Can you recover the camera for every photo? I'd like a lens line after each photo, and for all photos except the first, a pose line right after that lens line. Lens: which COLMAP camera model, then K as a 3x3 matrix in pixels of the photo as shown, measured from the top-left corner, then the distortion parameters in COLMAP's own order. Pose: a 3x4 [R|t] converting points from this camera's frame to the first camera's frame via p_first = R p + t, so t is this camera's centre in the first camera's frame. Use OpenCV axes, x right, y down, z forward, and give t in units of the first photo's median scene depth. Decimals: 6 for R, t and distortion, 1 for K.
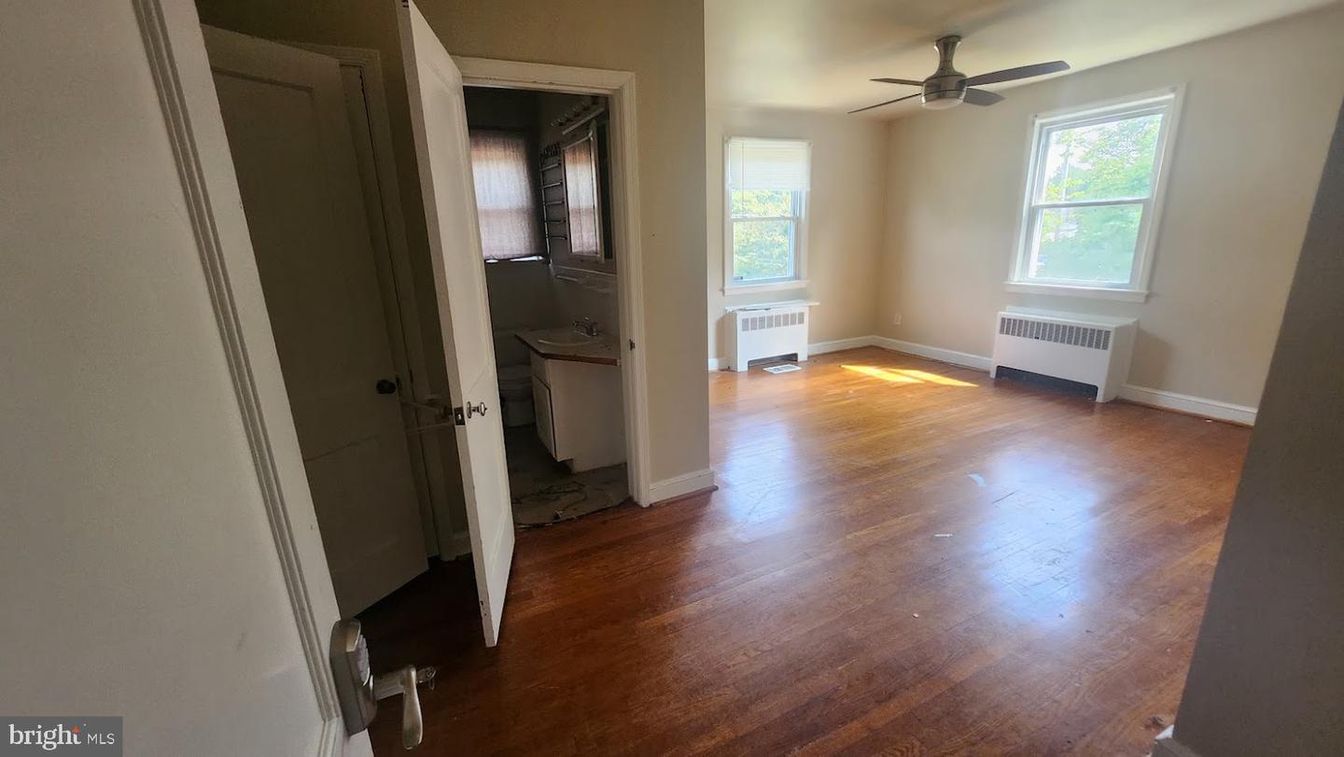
lens RADIAL K [[539.0, 0, 657.6], [0, 539.0, 378.0], [0, 0, 1]] dist [-0.004759, -0.000549]
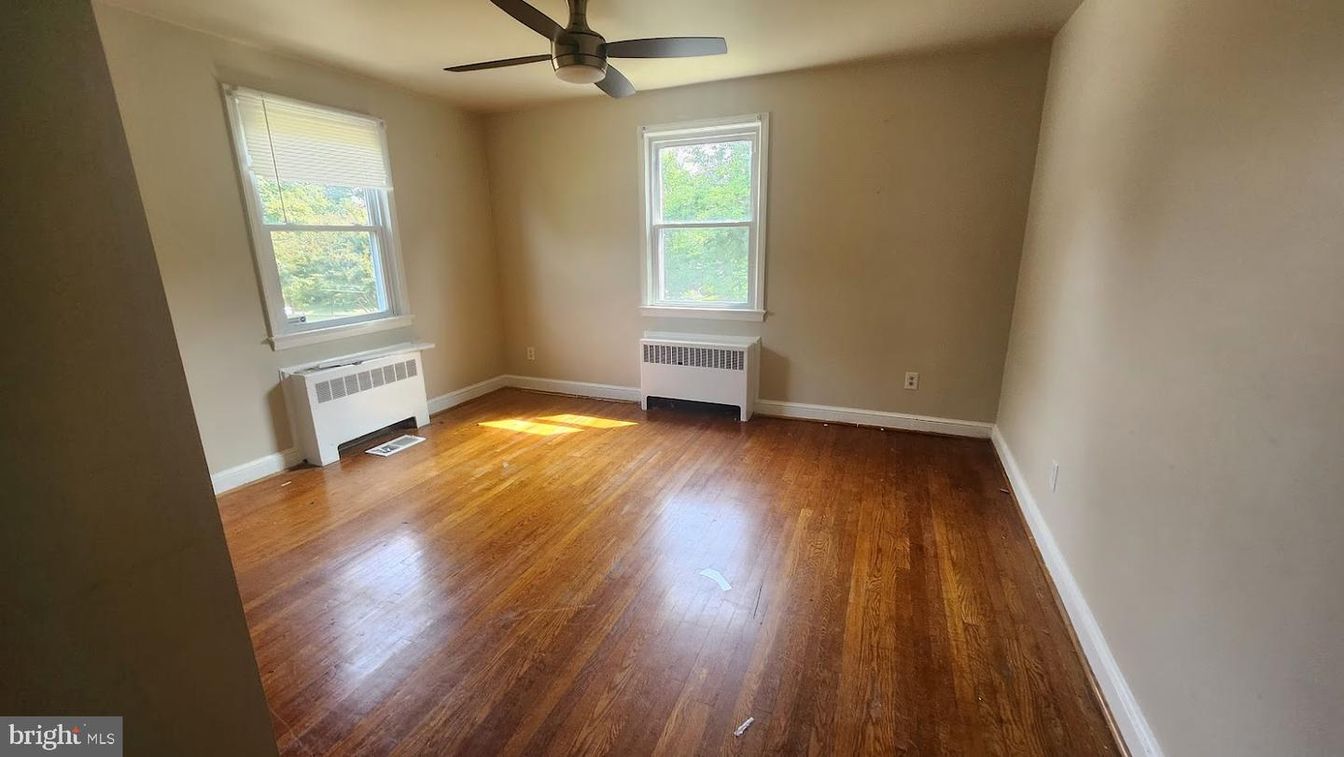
lens RADIAL K [[539.0, 0, 669.9], [0, 539.0, 387.1], [0, 0, 1]] dist [-0.004759, -0.000549]
pose [[0.739241, -0.148423, 0.656881, 0.054179], [0.159542, 0.986241, 0.043297, -0.072841], [-0.654270, 0.072793, 0.752750, 0.277341]]
